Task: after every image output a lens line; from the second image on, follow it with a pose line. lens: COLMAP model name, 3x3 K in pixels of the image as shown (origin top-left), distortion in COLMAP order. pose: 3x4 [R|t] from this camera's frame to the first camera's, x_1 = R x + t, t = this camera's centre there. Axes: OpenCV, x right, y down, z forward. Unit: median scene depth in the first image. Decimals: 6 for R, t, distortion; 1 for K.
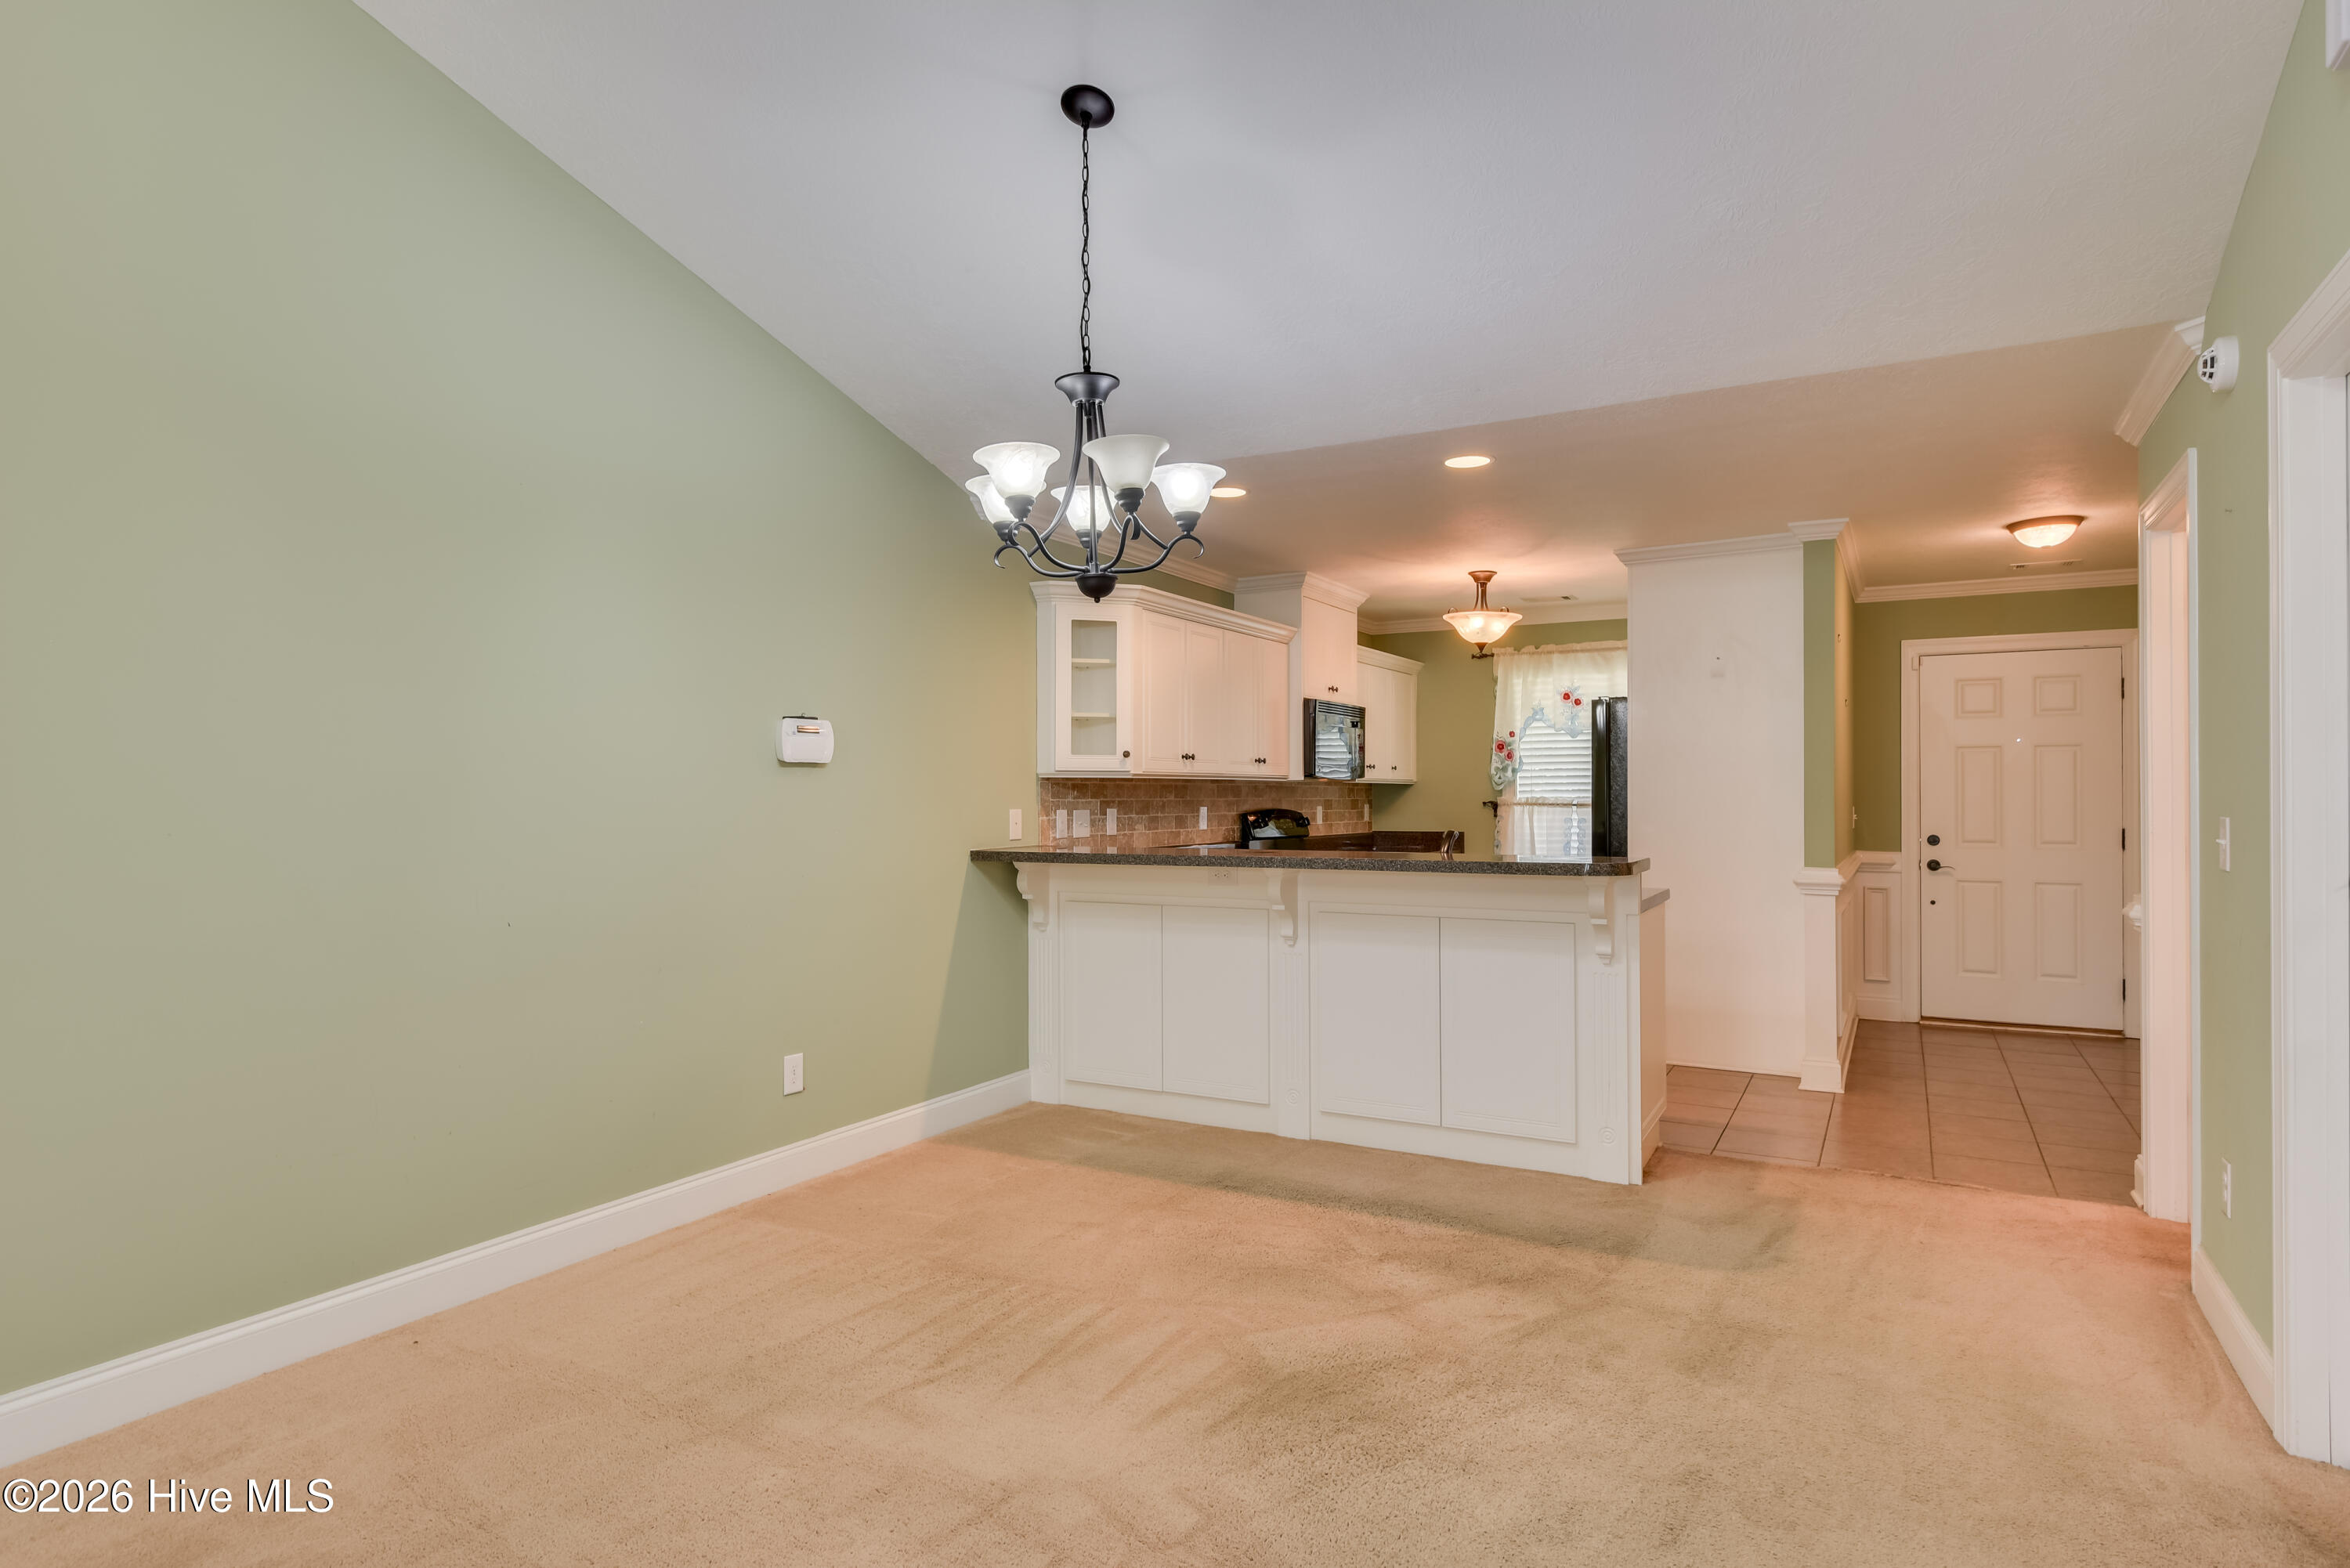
lens RADIAL K [[1304.9, 0, 1163.5], [0, 1304.9, 786.5], [0, 0, 1]] dist [0.032495, -0.008300]
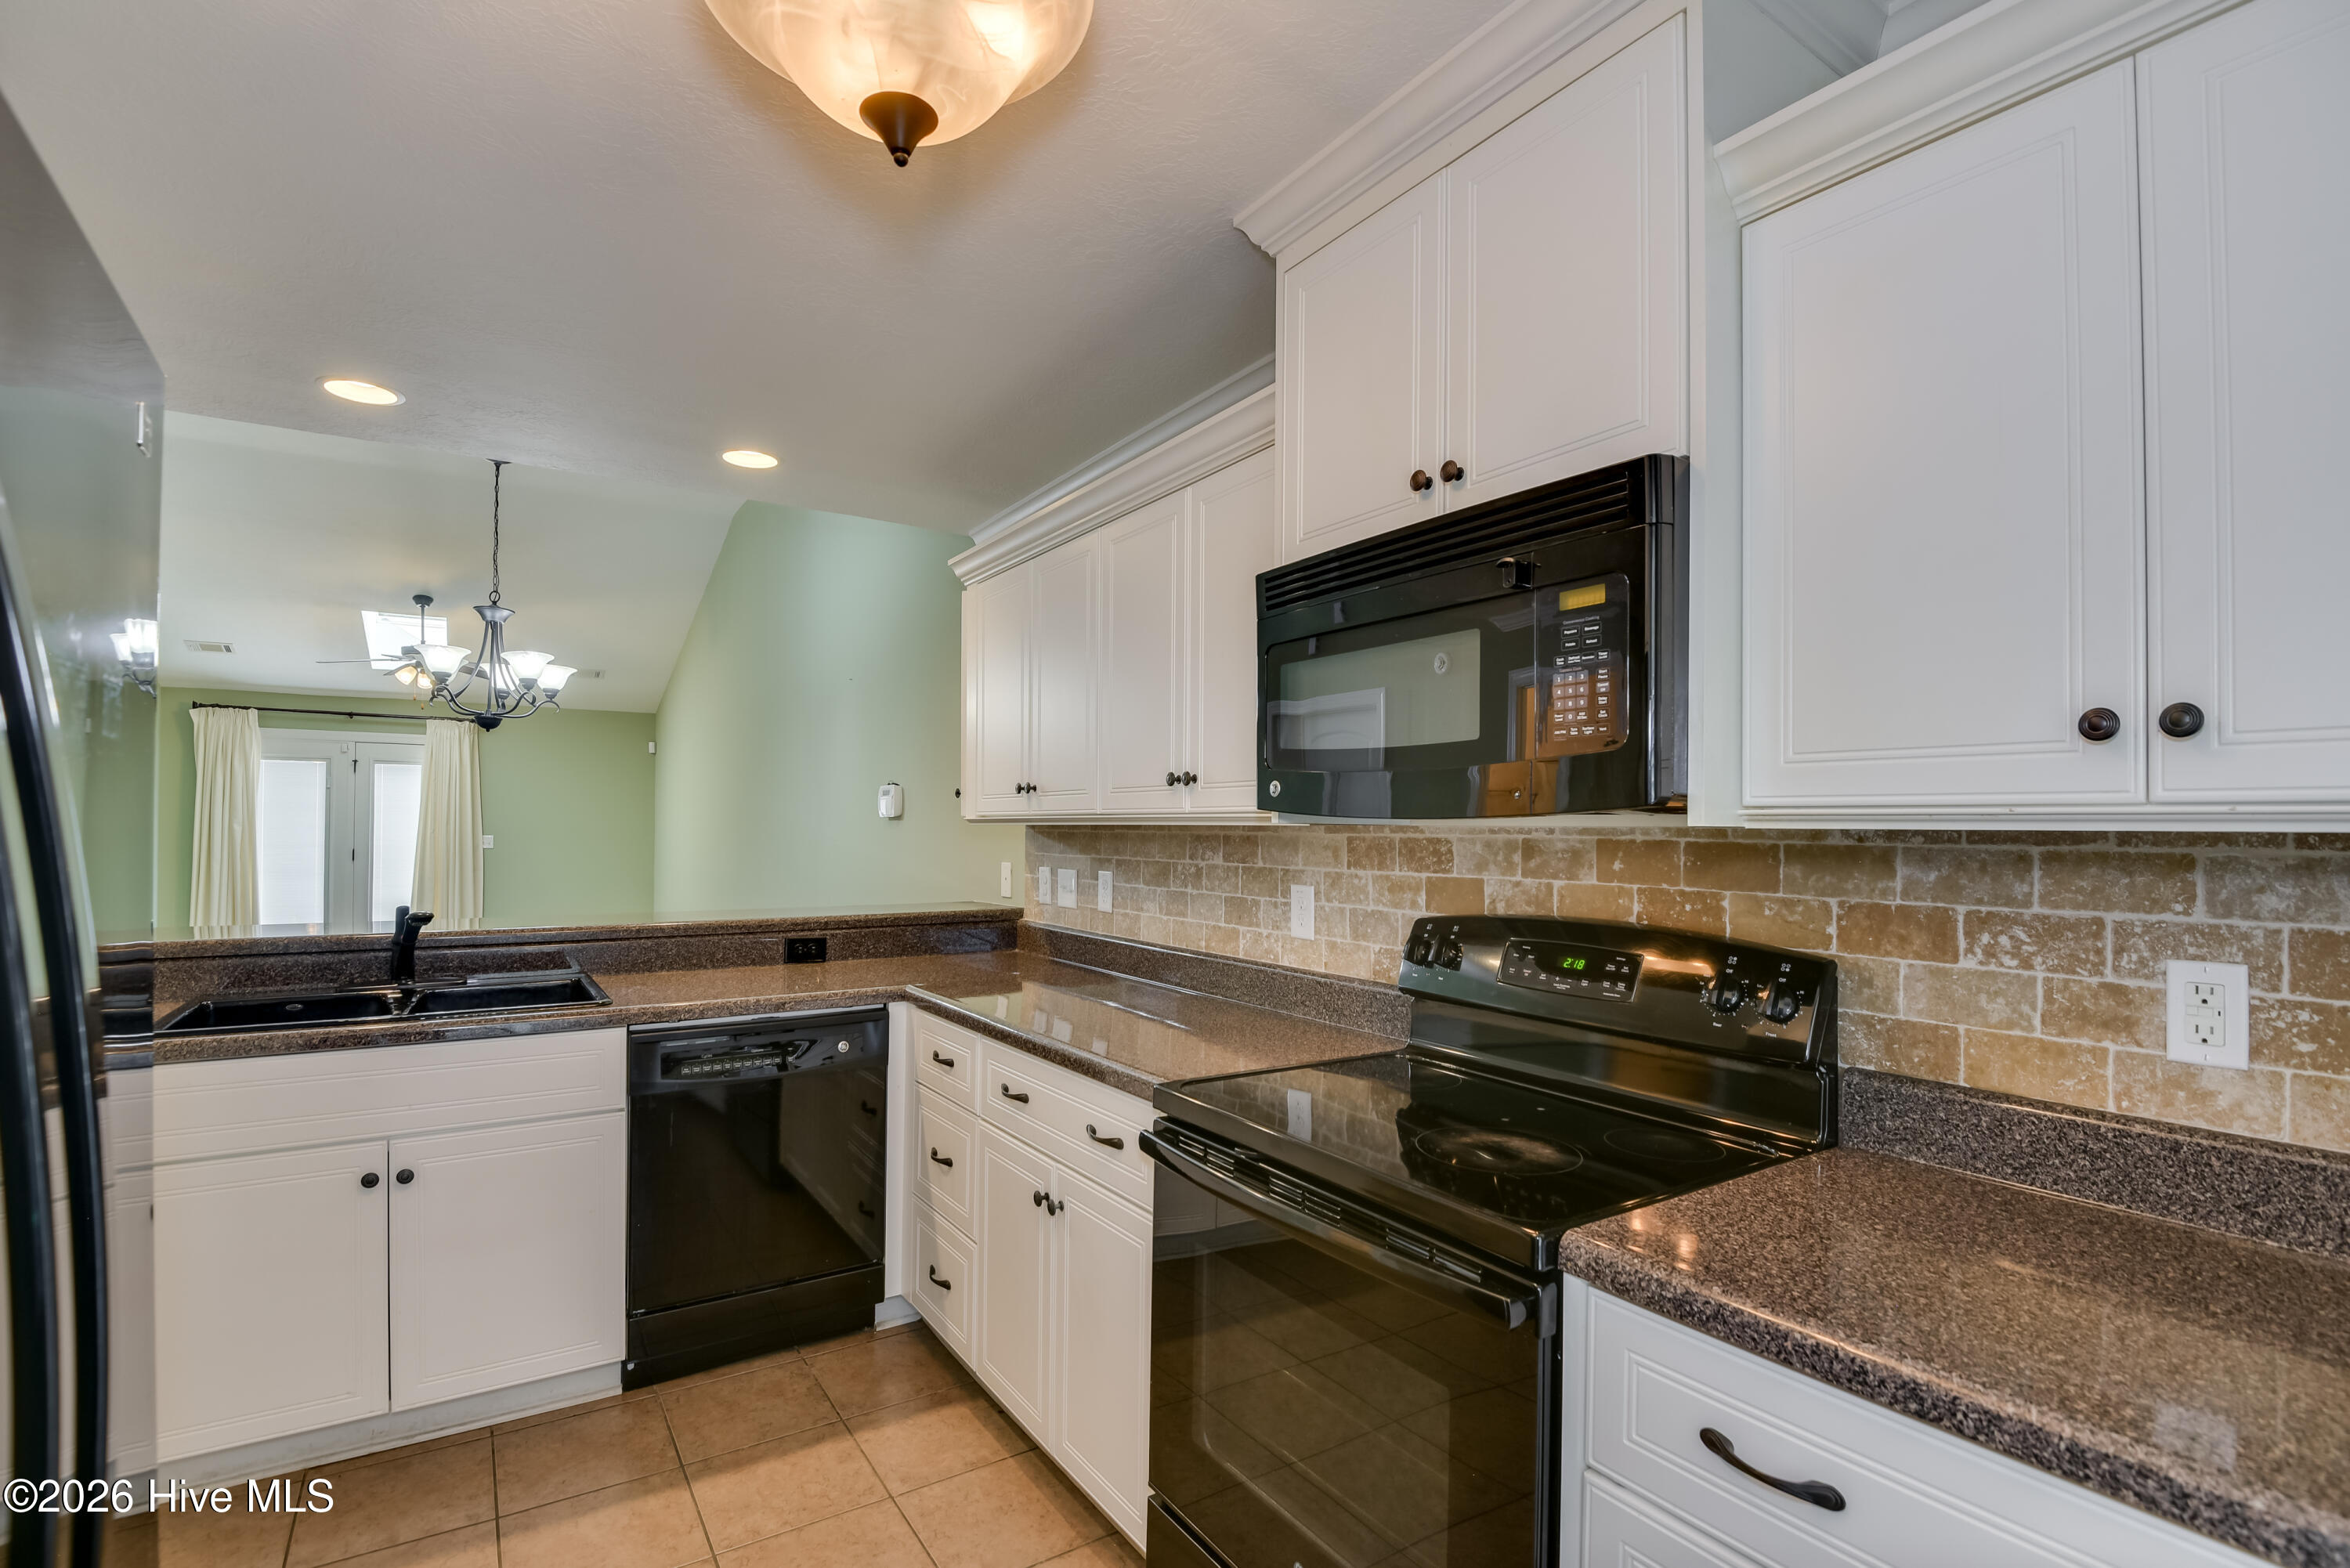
lens RADIAL K [[1075.5, 0, 1189.8], [0, 1075.5, 809.9], [0, 0, 1]] dist [-0.018232, -0.007068]
pose [[-0.449564, -0.013774, -0.893142, 0.345040], [0.001242, 0.999870, -0.016045, -0.003746], [0.893247, -0.008323, -0.449488, 1.062774]]
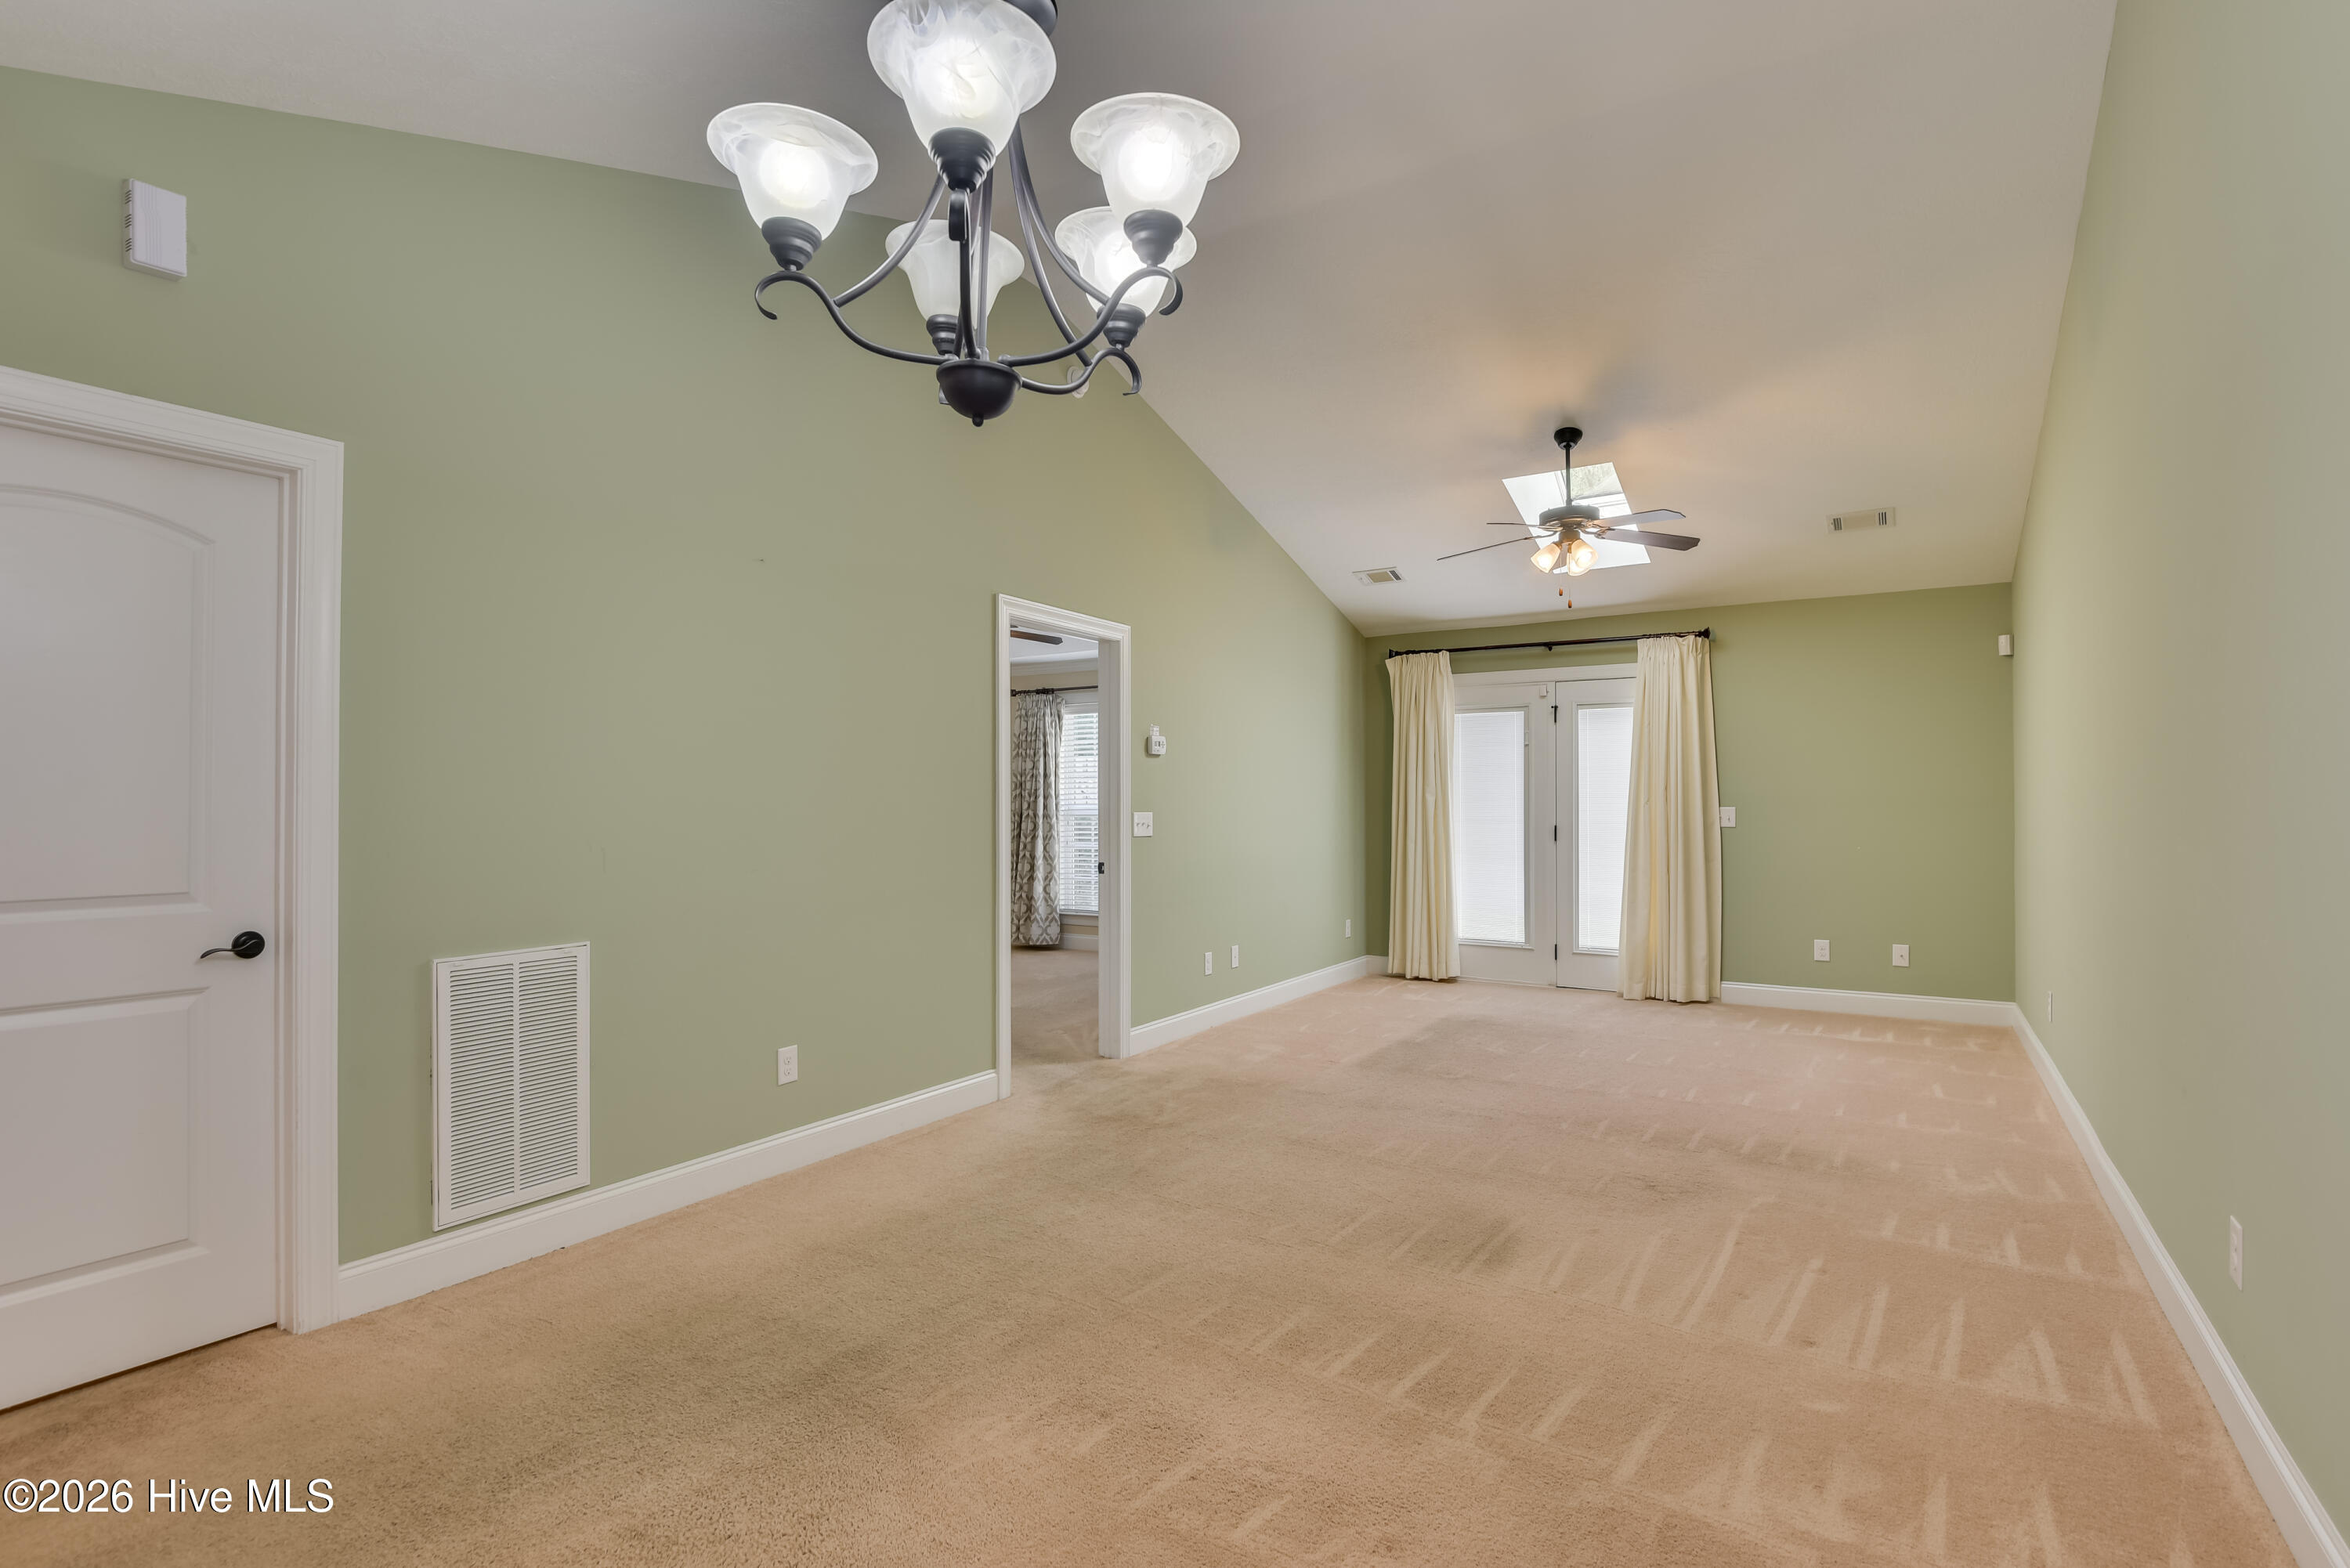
lens RADIAL K [[1124.0, 0, 1164.8], [0, 1124.0, 799.4], [0, 0, 1]] dist [-0.001578, -0.007392]
pose [[-0.998475, 0.006251, 0.054854, -0.063127], [0.005788, 0.999946, -0.008595, 0.005081], [-0.054905, -0.008264, -0.998457, 0.599651]]
